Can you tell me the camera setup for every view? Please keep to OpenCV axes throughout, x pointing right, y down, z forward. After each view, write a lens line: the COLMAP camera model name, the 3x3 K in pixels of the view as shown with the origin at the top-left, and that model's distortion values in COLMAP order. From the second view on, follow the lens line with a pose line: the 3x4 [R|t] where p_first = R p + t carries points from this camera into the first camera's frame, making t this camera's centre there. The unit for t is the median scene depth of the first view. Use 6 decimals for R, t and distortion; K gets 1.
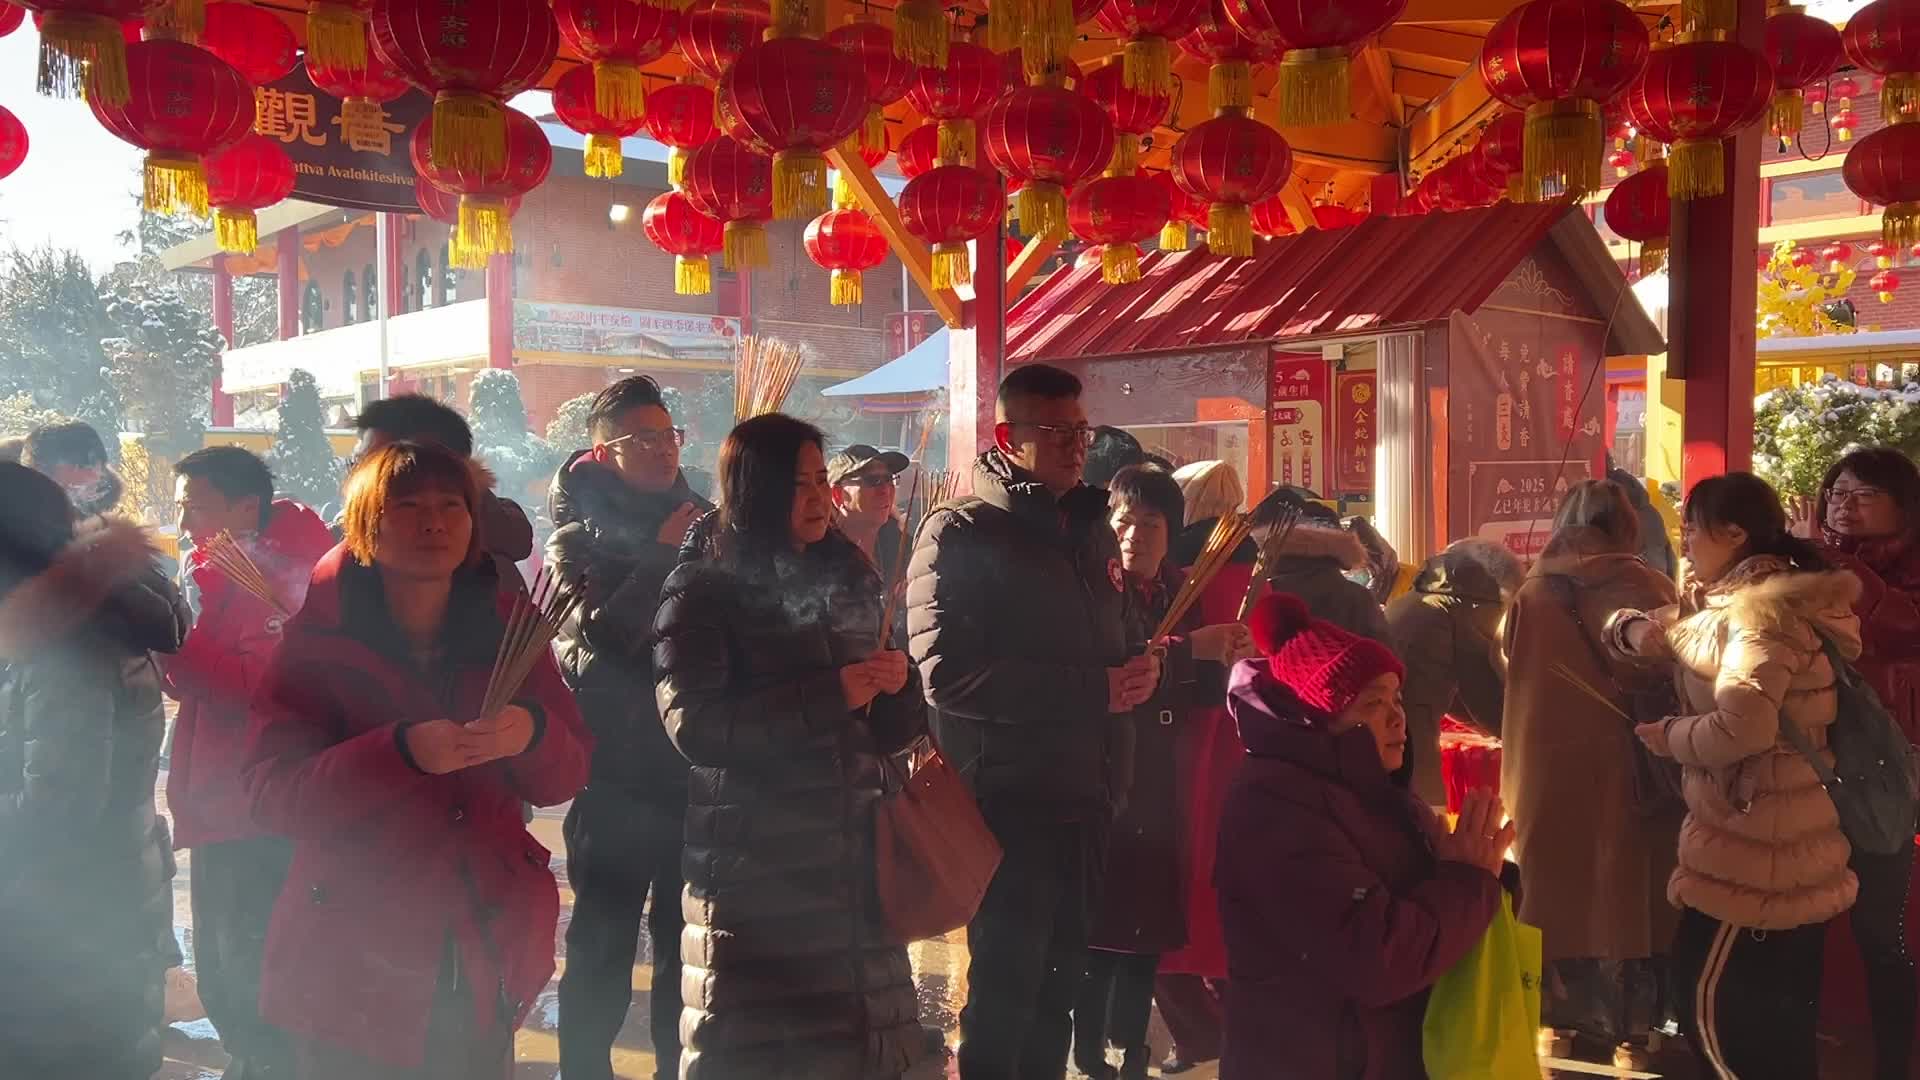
lens RADIAL K [[1540.9, 0, 960.0], [0, 1540.9, 540.0], [0, 0, 1]] dist [0.094490, -0.136676]
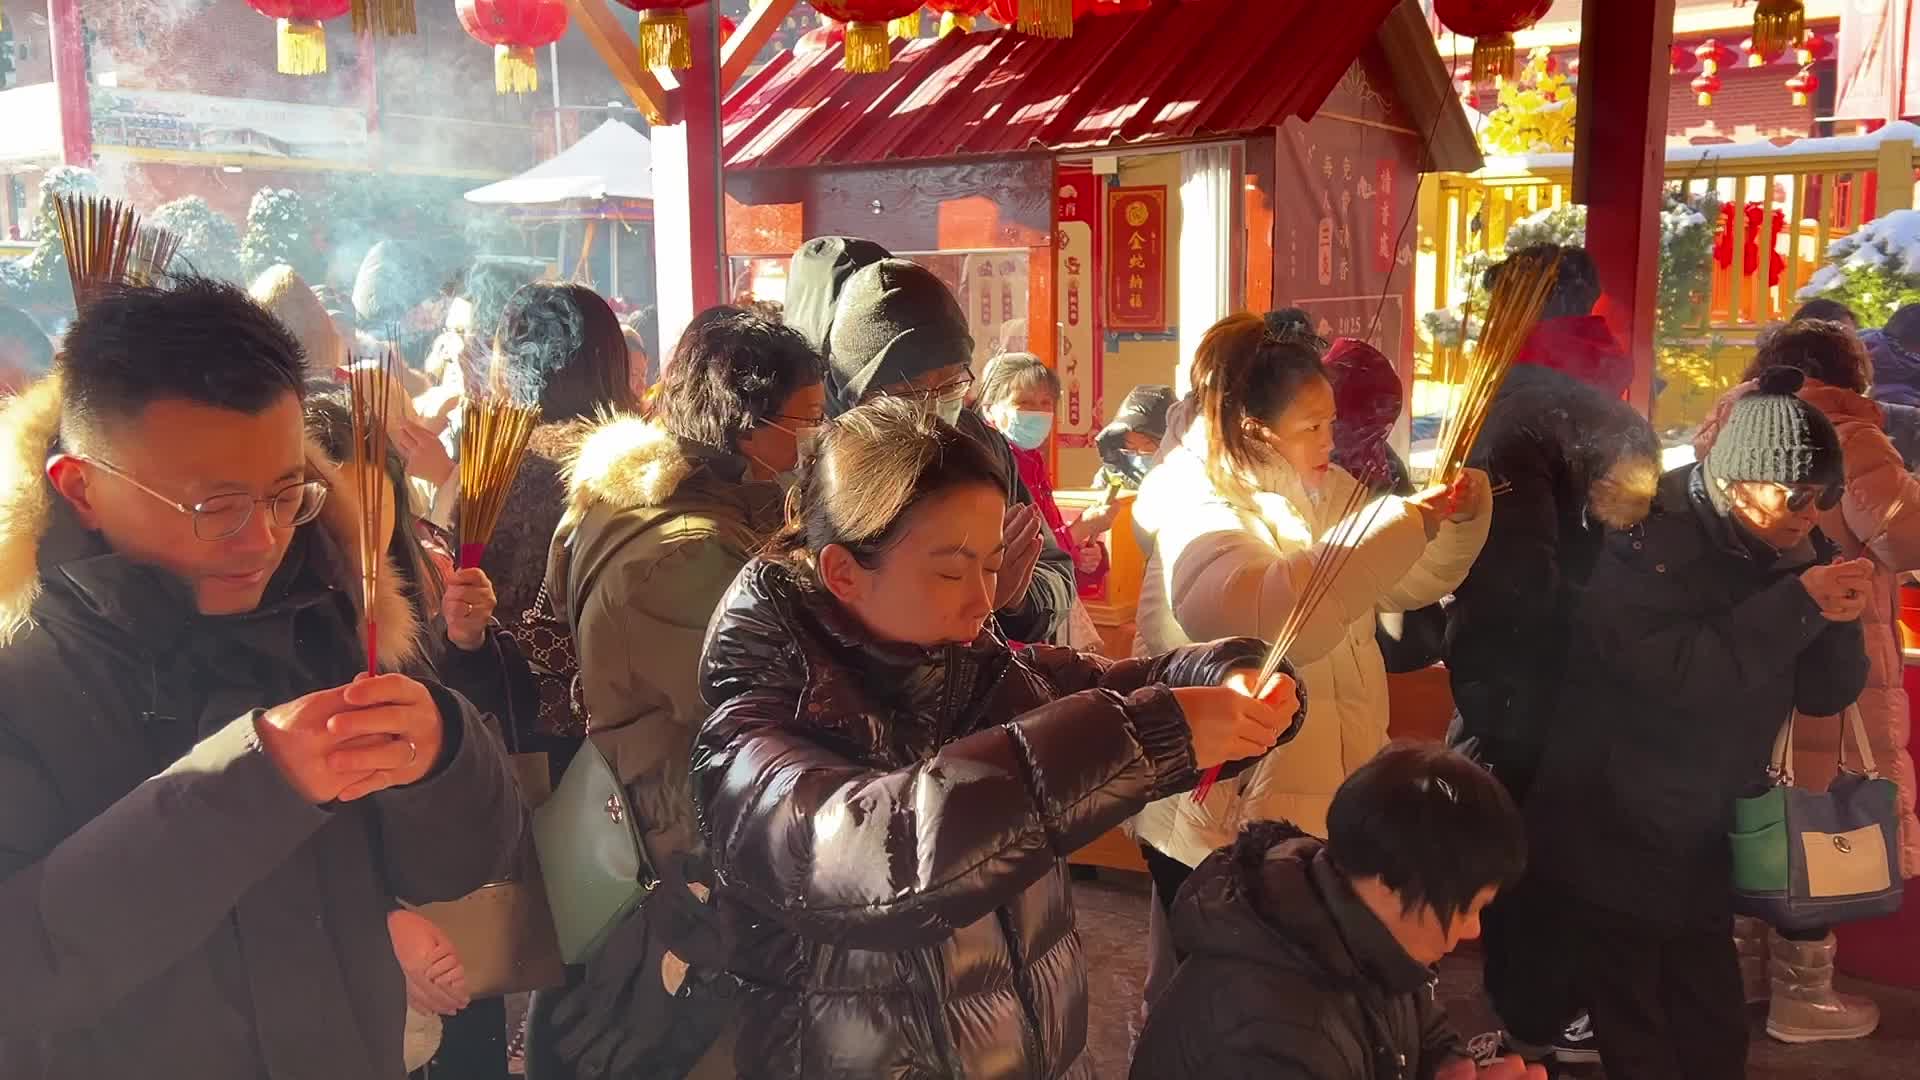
lens RADIAL K [[1540.9, 0, 960.0], [0, 1540.9, 540.0], [0, 0, 1]] dist [0.094490, -0.136676]
pose [[0.977443, -0.036466, 0.208027, -0.026760], [0.011384, 0.992646, 0.120518, -0.020739], [-0.210891, -0.115431, 0.970670, 0.171947]]
